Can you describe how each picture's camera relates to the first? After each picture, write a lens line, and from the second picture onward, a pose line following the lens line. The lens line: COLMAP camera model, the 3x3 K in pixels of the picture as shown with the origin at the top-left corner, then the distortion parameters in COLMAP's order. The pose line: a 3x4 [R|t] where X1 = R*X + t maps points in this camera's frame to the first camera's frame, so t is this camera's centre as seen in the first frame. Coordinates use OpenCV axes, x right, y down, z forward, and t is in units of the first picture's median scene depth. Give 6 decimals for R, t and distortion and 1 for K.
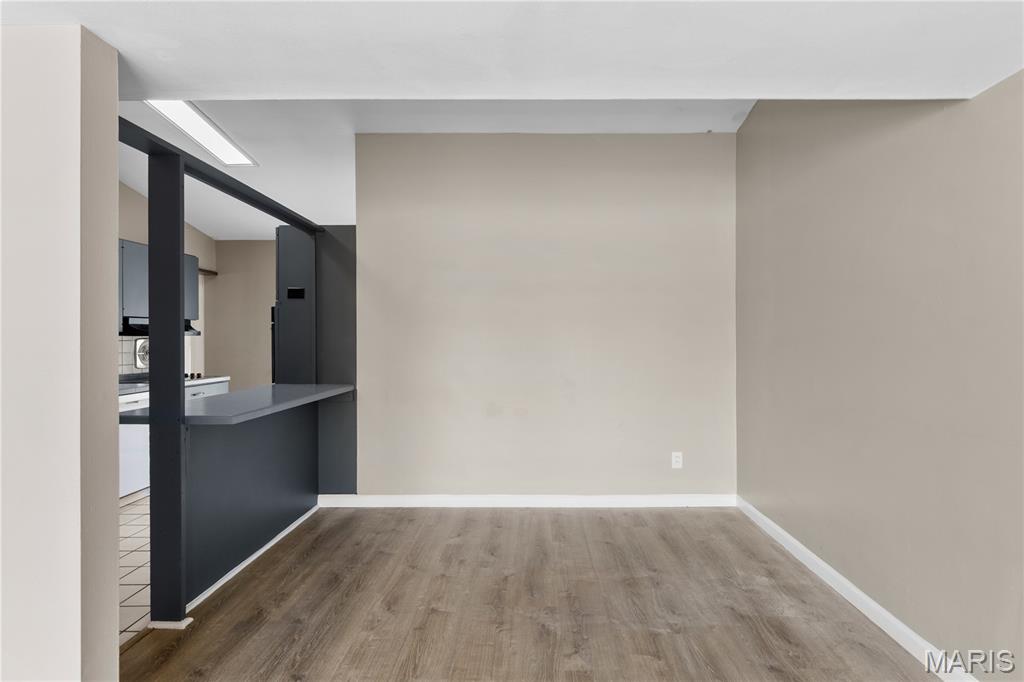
lens RADIAL K [[499.3, 0, 536.5], [0, 499.3, 338.0], [0, 0, 1]] dist [0.003421, -0.000620]
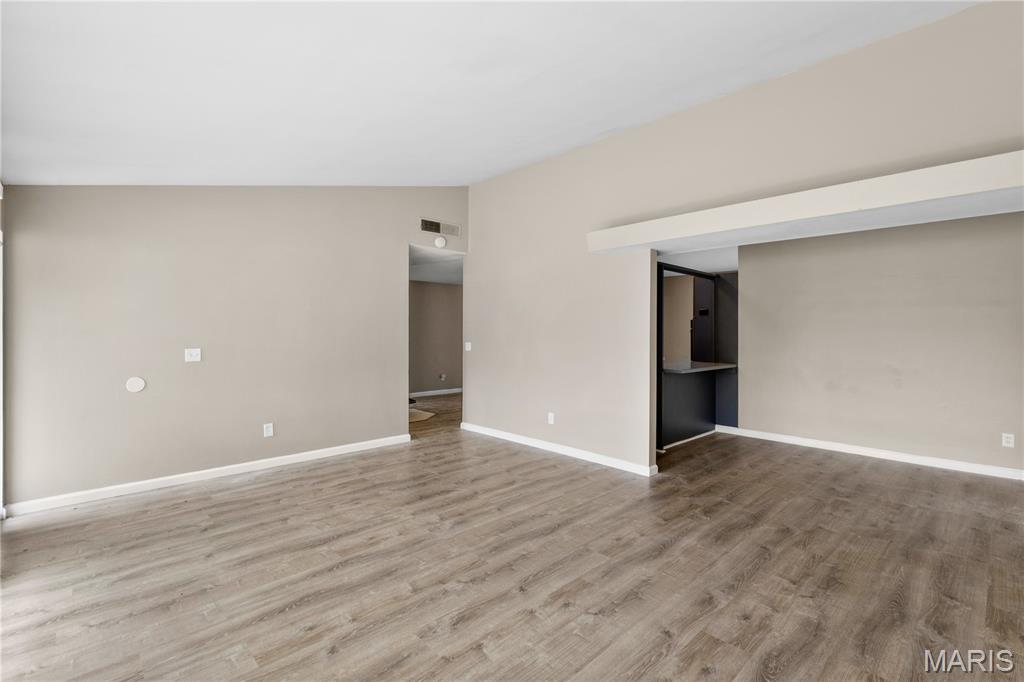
lens RADIAL K [[468.5, 0, 512.2], [0, 468.5, 328.7], [0, 0, 1]] dist [0.002128, -0.001654]
pose [[0.685465, -0.000343, -0.728106, 0.293504], [-0.007869, 0.999938, -0.007879, -0.011126], [0.728063, 0.011130, 0.685419, -0.702124]]
